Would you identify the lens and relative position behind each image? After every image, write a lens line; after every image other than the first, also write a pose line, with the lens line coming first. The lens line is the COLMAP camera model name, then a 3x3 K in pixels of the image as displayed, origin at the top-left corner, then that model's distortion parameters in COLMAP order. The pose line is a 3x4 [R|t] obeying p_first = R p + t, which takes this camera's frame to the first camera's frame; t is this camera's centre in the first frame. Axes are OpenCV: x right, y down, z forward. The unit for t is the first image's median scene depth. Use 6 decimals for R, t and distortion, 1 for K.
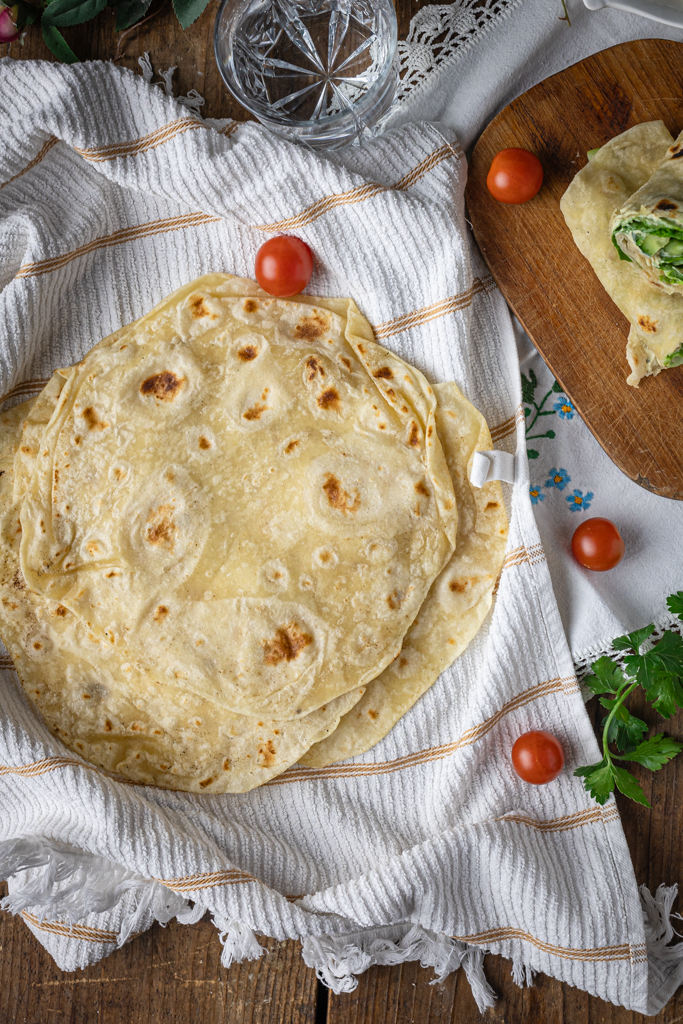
lens RADIAL K [[1608.8, 0, 341.5], [0, 1608.8, 512.0], [0, 0, 1]] dist [0.003544, -0.019058]
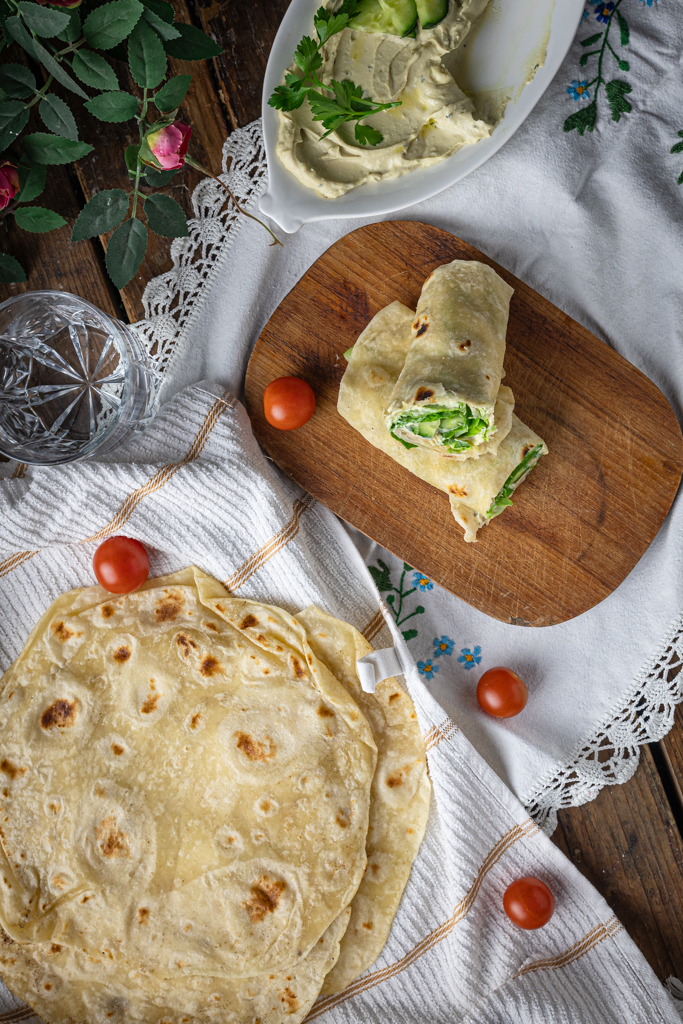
lens RADIAL K [[1608.8, 0, 341.5], [0, 1608.8, 512.0], [0, 0, 1]] dist [0.003544, -0.019058]
pose [[0.919972, -0.391878, -0.009146, 0.119377], [0.391765, 0.919987, -0.012009, -0.115828], [0.013120, 0.007465, 0.999886, -0.045701]]
